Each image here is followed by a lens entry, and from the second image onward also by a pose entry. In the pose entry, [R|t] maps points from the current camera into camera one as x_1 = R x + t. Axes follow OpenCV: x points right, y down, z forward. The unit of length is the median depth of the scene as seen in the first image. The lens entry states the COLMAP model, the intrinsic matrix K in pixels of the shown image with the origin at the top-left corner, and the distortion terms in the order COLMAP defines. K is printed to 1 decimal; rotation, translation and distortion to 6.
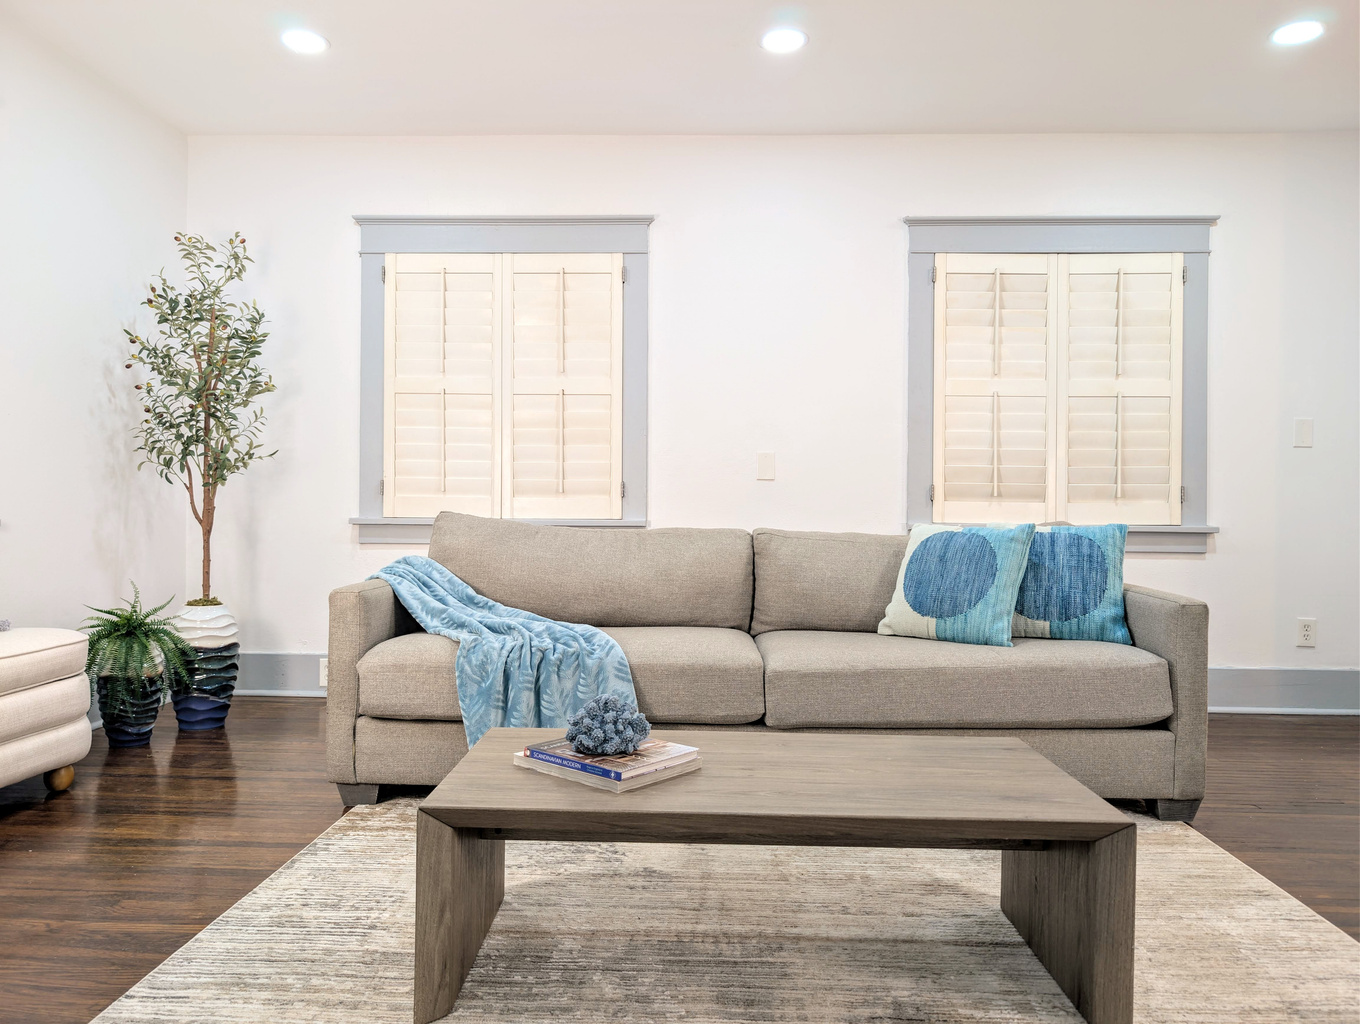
lens RADIAL K [[946.5, 0, 687.3], [0, 946.5, 503.9], [0, 0, 1]] dist [0.047000, -0.046481]
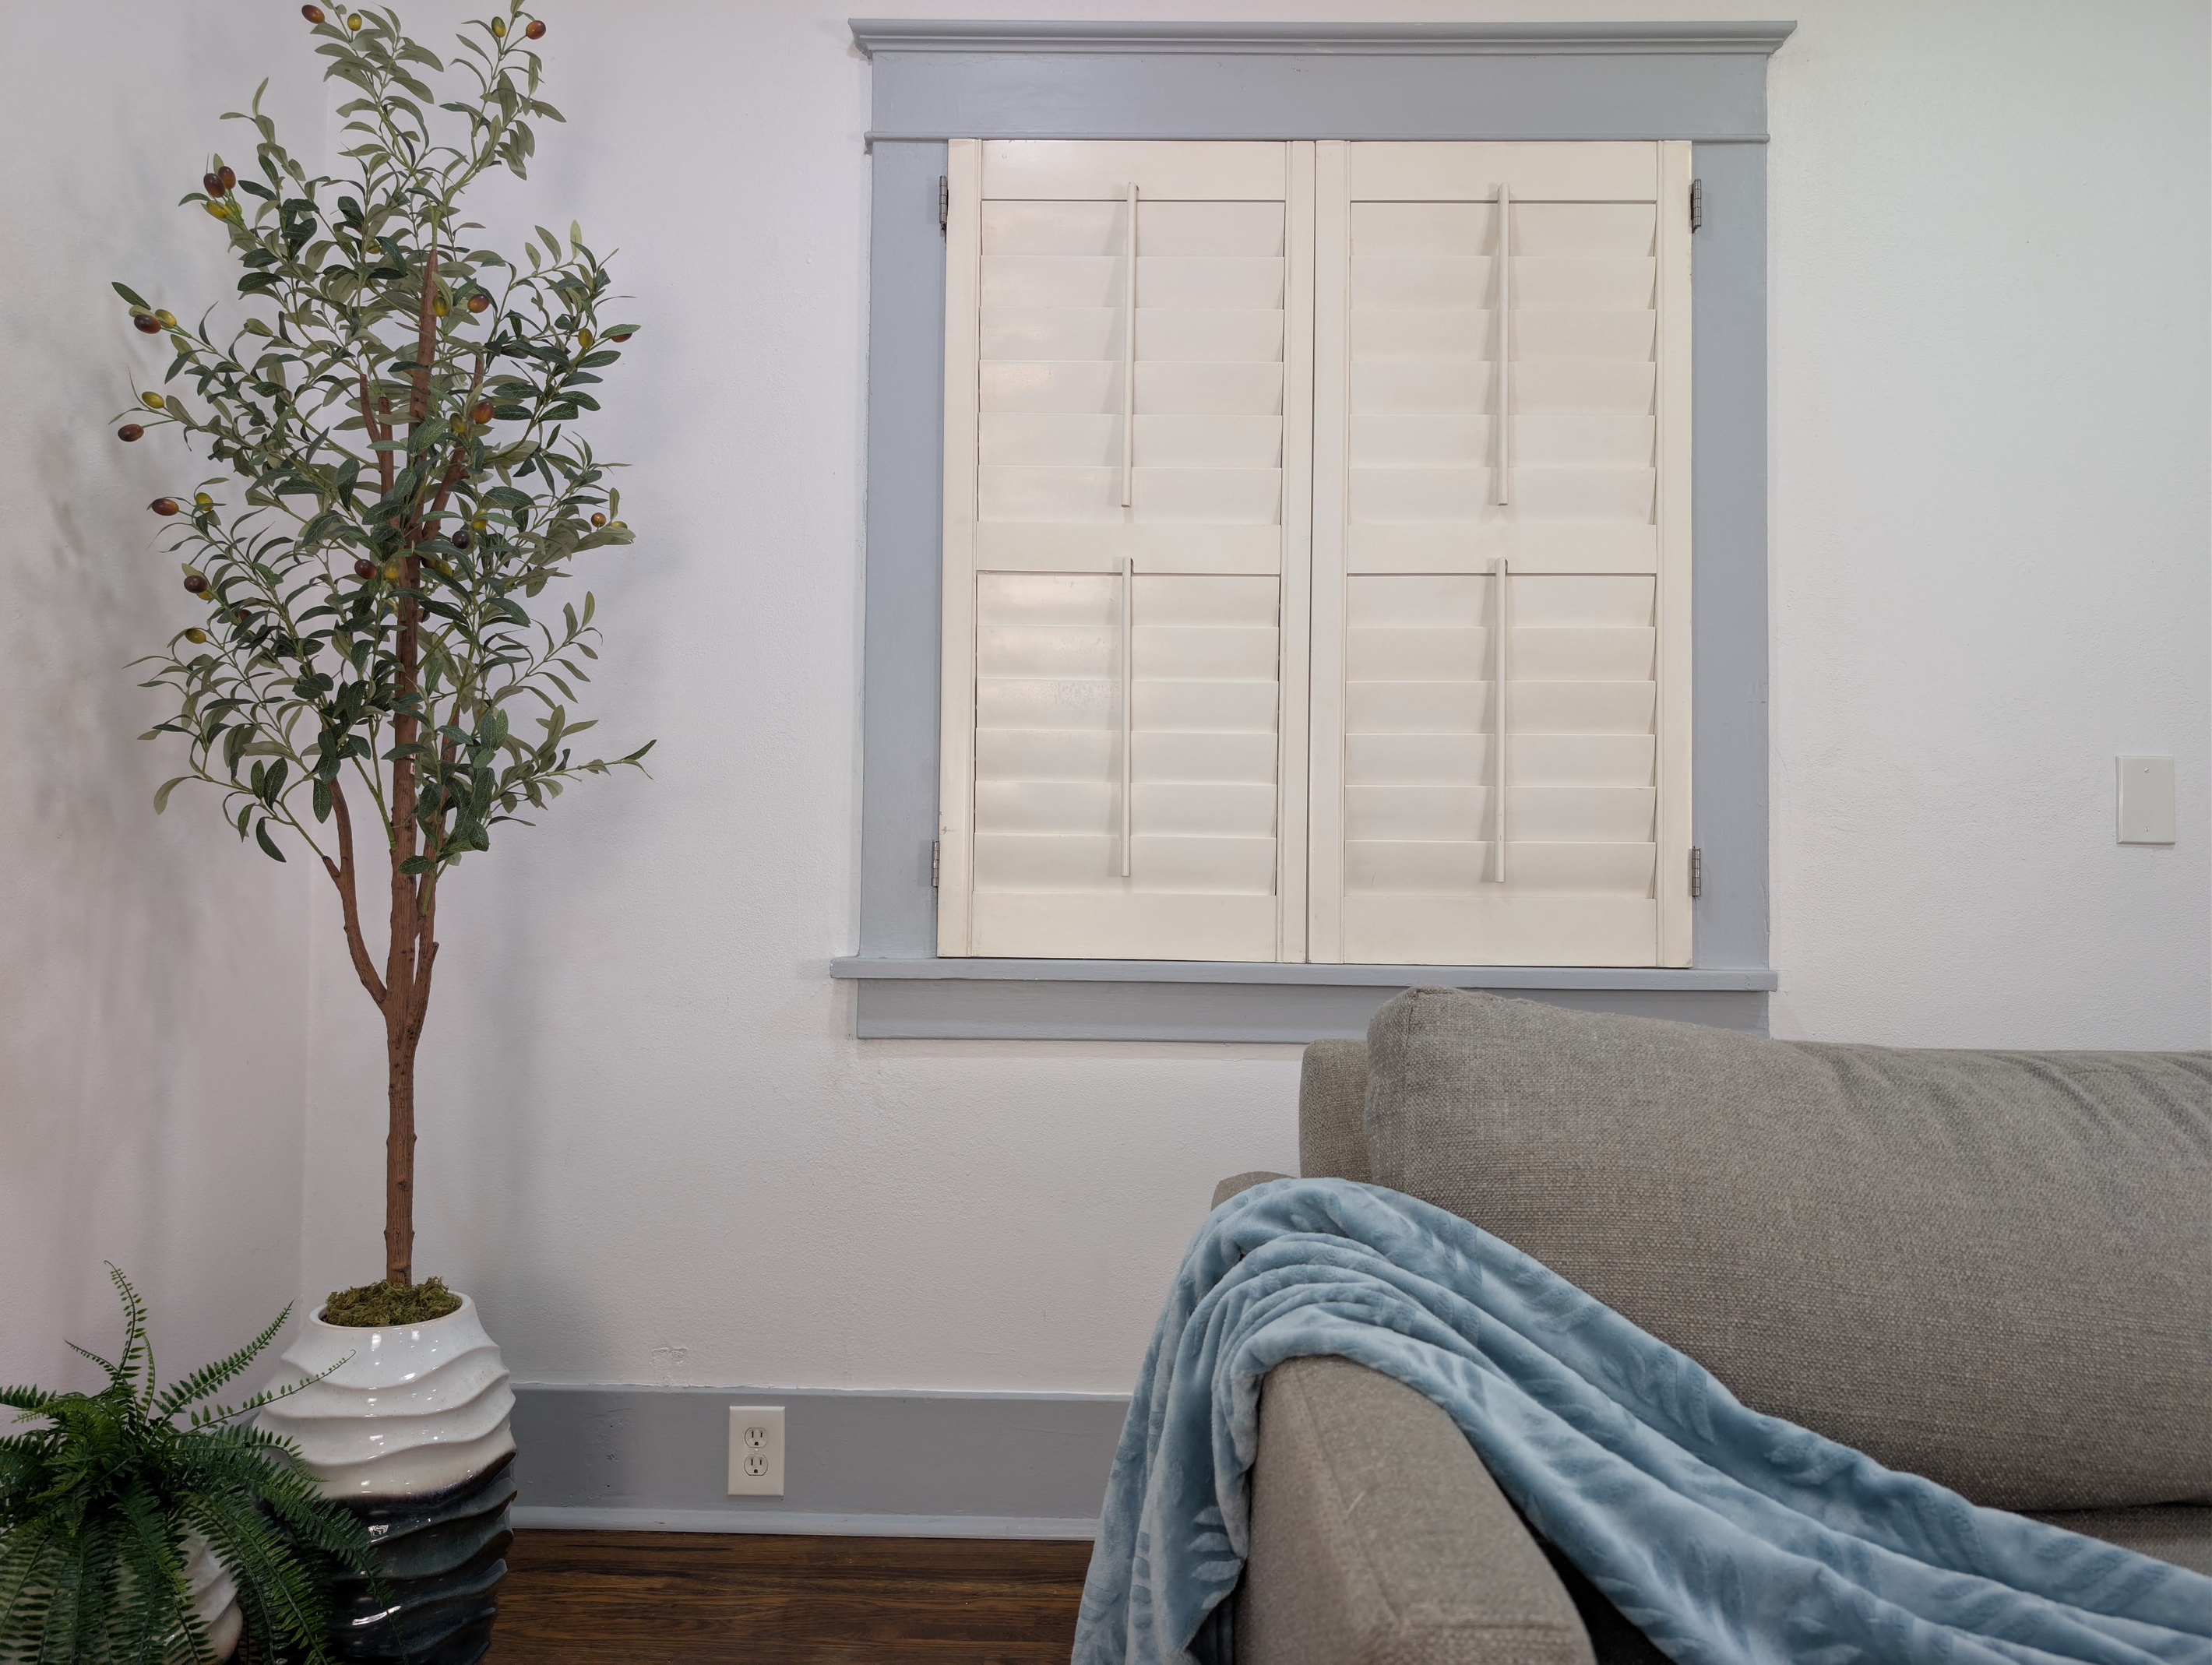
lens RADIAL K [[1539.4, 0, 1119.6], [0, 1539.4, 815.3], [0, 0, 1]] dist [0.047000, -0.046481]
pose [[0.999769, 0.002671, 0.021348, -0.300276], [-0.002022, 0.999538, -0.030335, -0.020231], [-0.021419, 0.030285, 0.999312, 0.534768]]
